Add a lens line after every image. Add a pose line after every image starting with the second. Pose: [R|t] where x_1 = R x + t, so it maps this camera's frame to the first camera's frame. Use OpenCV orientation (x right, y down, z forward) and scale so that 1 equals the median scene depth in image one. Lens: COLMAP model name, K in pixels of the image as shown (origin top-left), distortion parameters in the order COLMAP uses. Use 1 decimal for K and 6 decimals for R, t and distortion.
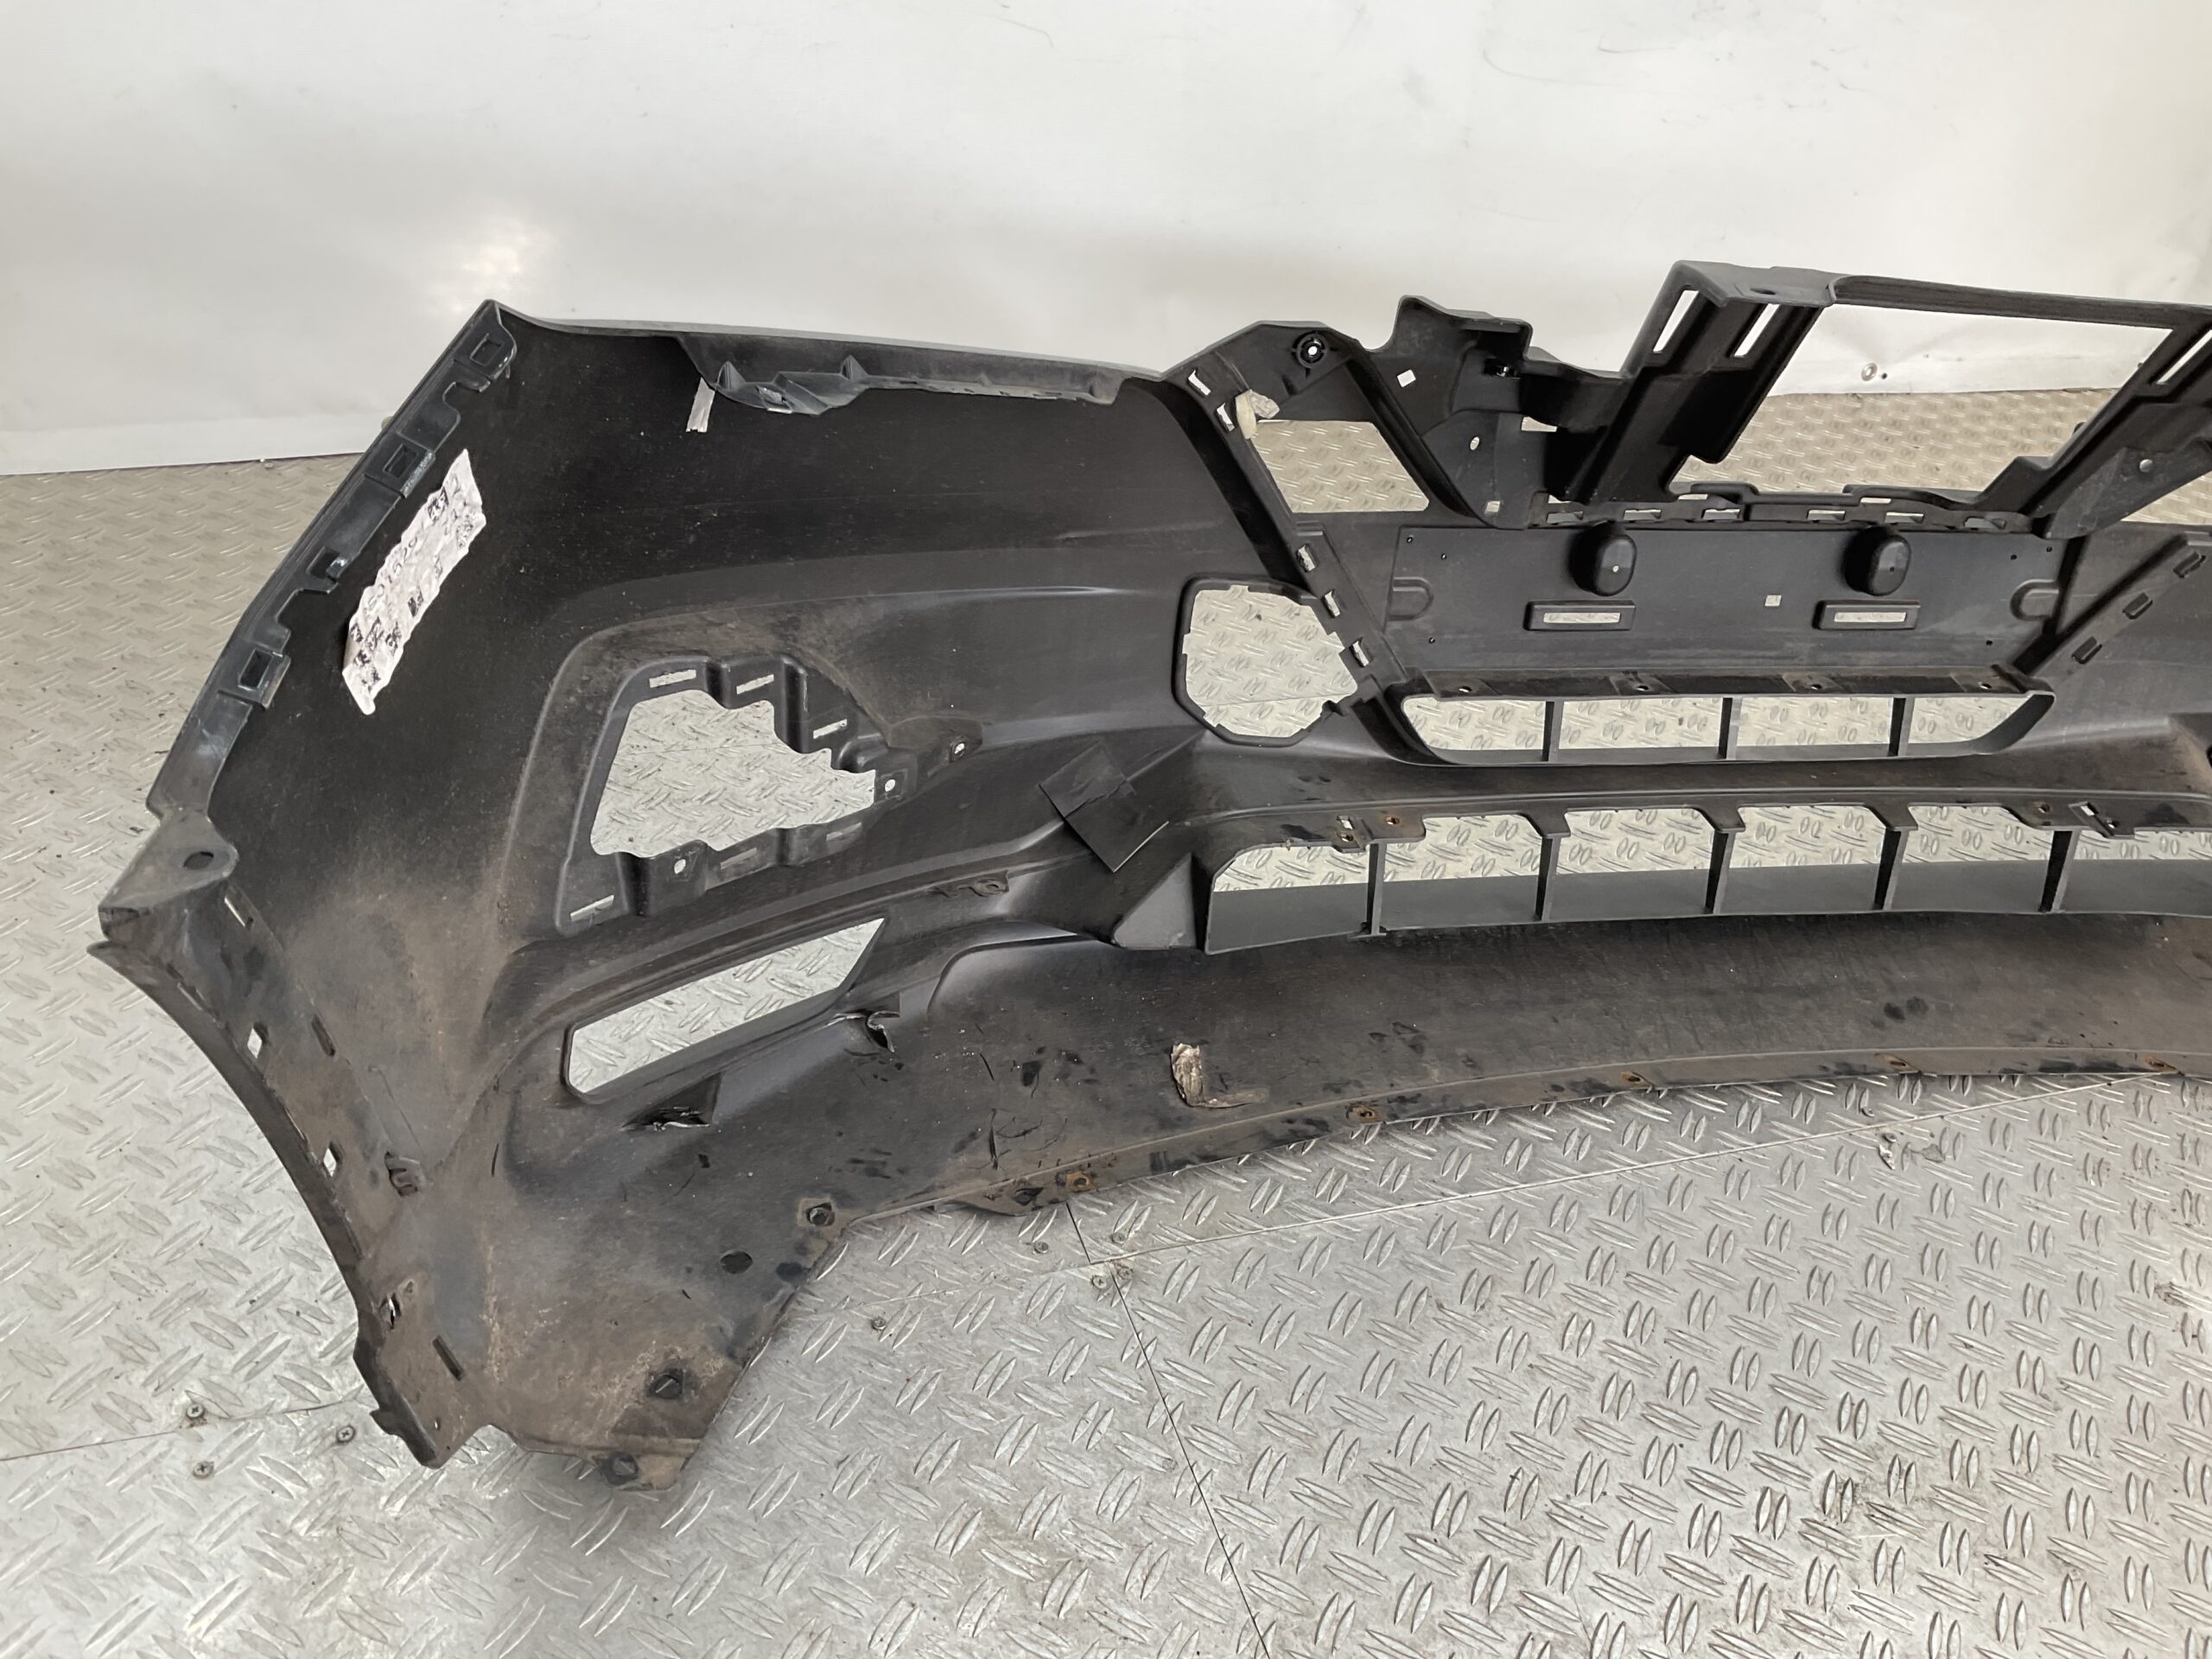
lens RADIAL K [[1878.0, 0, 1058.9], [0, 1878.0, 835.2], [0, 0, 1]] dist [0.086667, -0.151329]
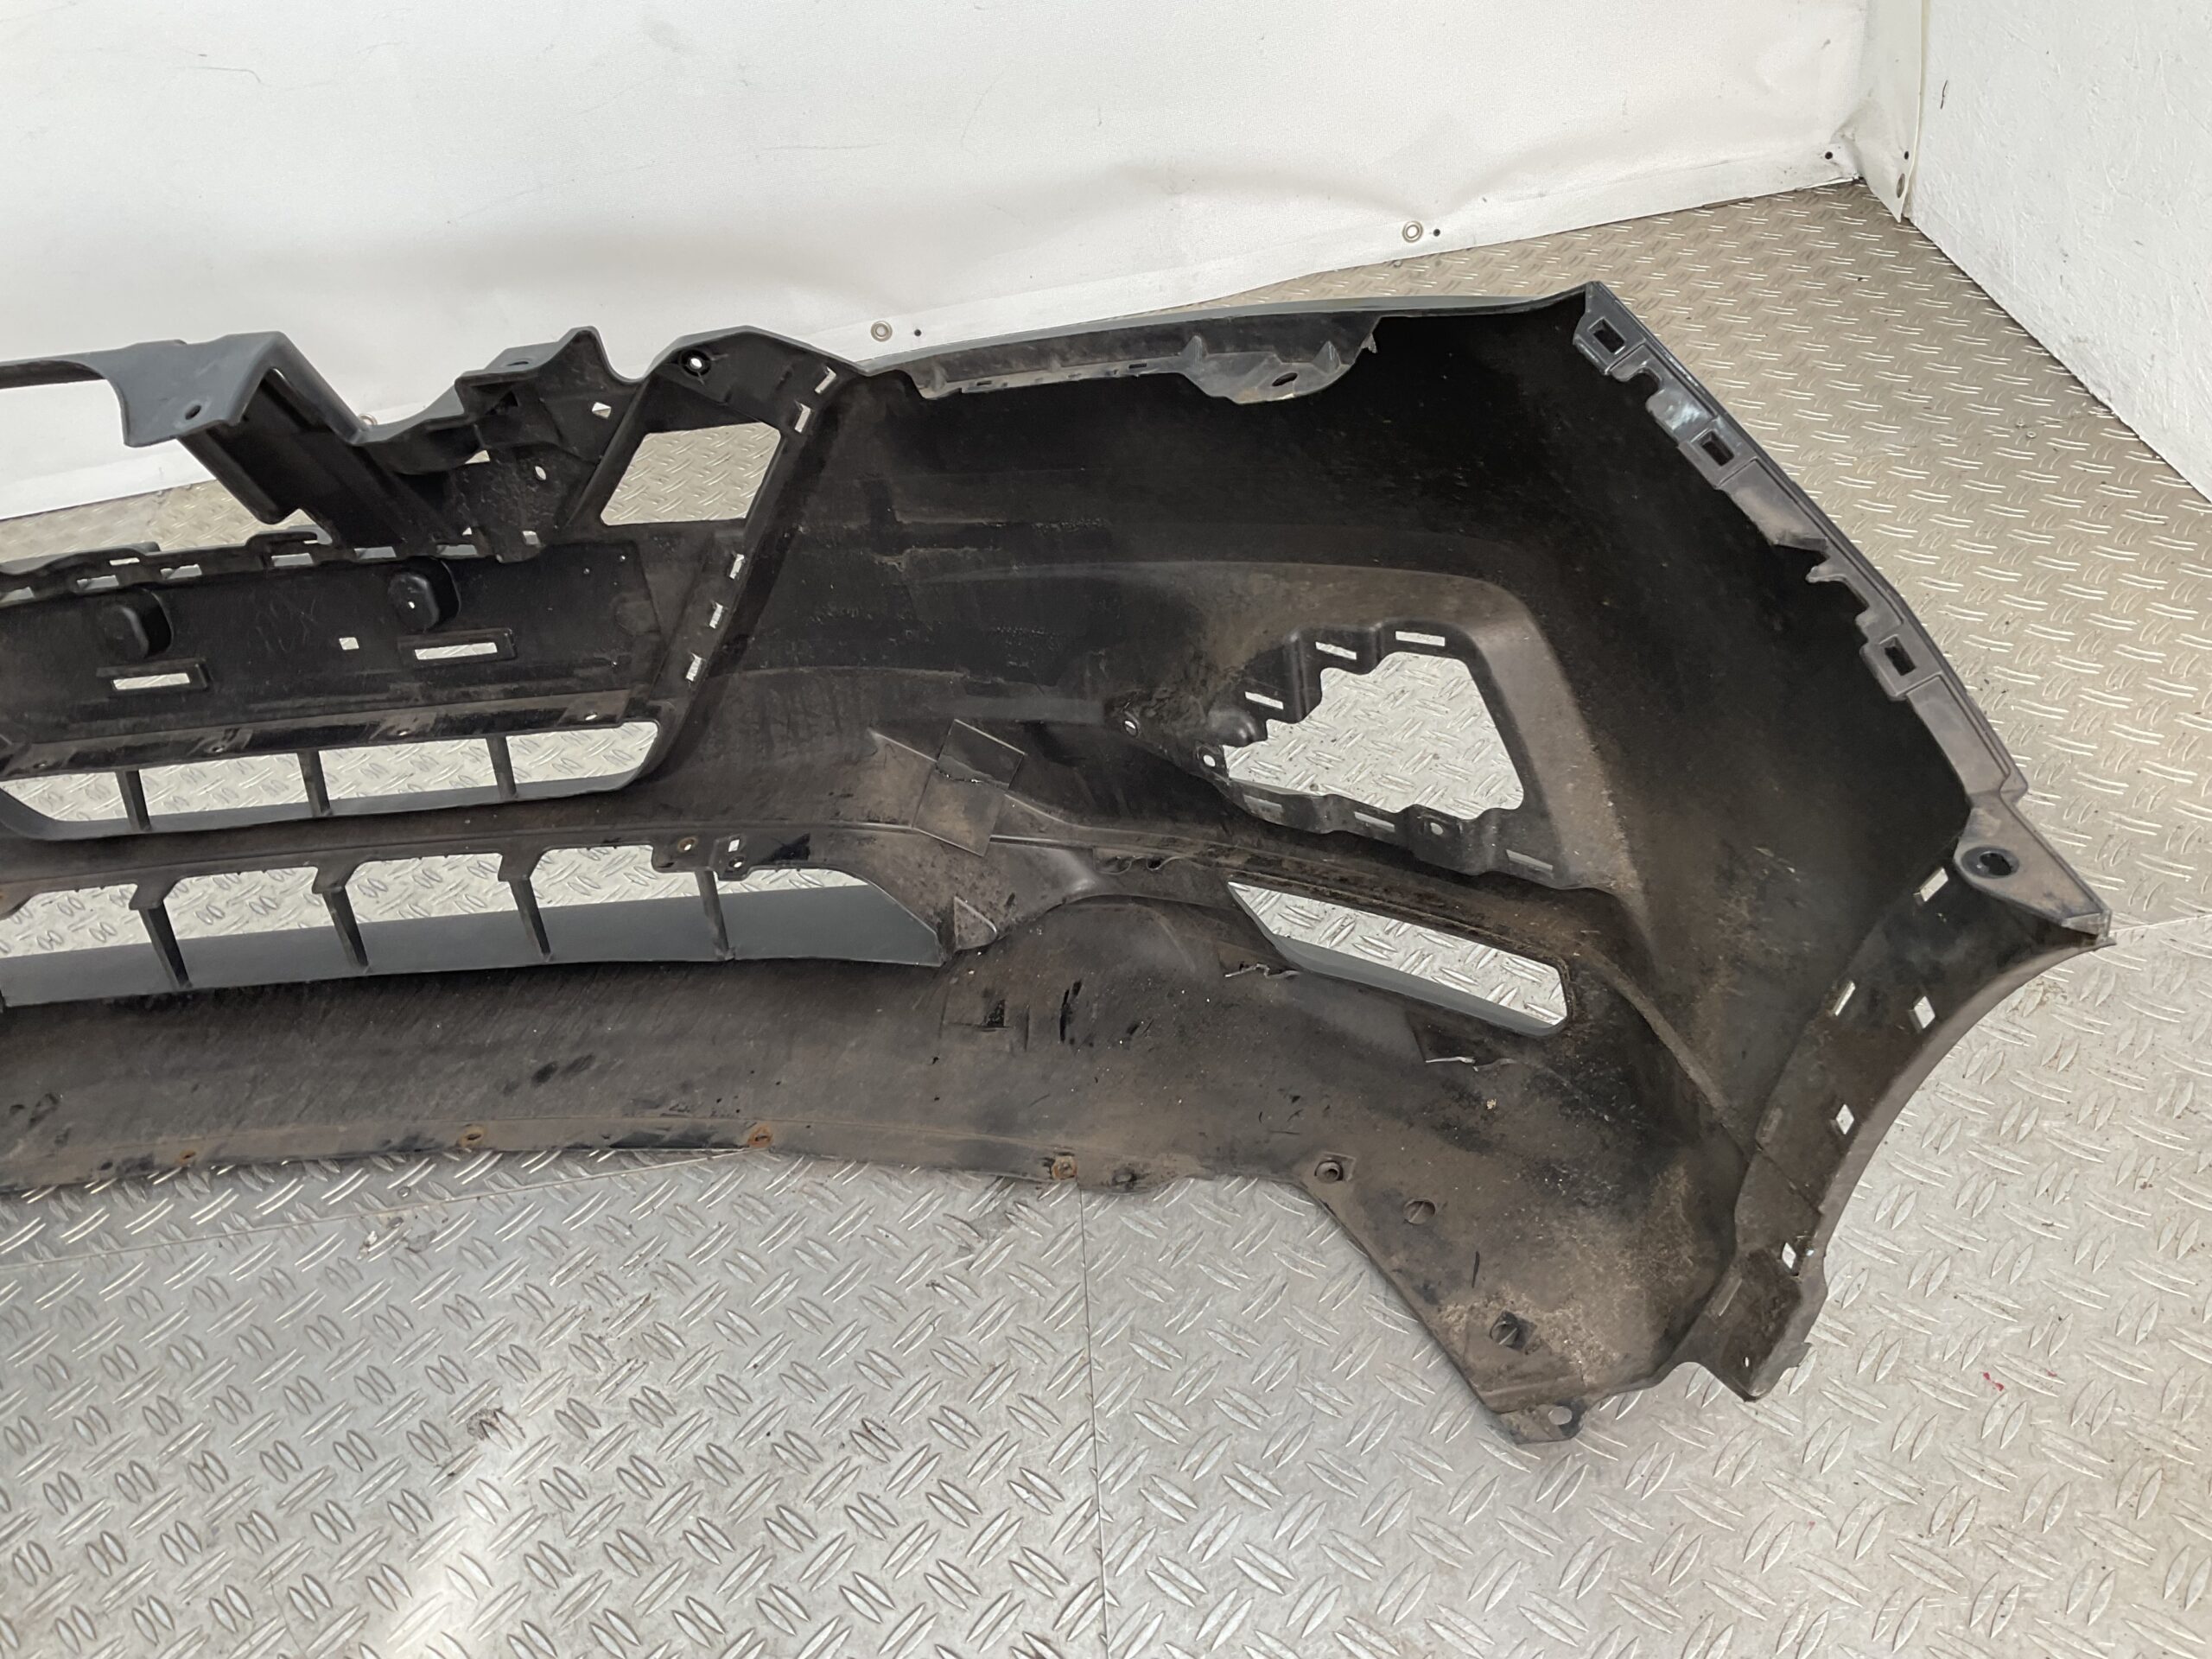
lens RADIAL K [[1878.0, 0, 1058.9], [0, 1878.0, 835.2], [0, 0, 1]] dist [0.086667, -0.151329]
pose [[0.902292, -0.042618, -0.429014, 1.075506], [0.064556, 0.997239, 0.036708, -0.040510], [0.426265, -0.060816, 0.902552, 0.295827]]
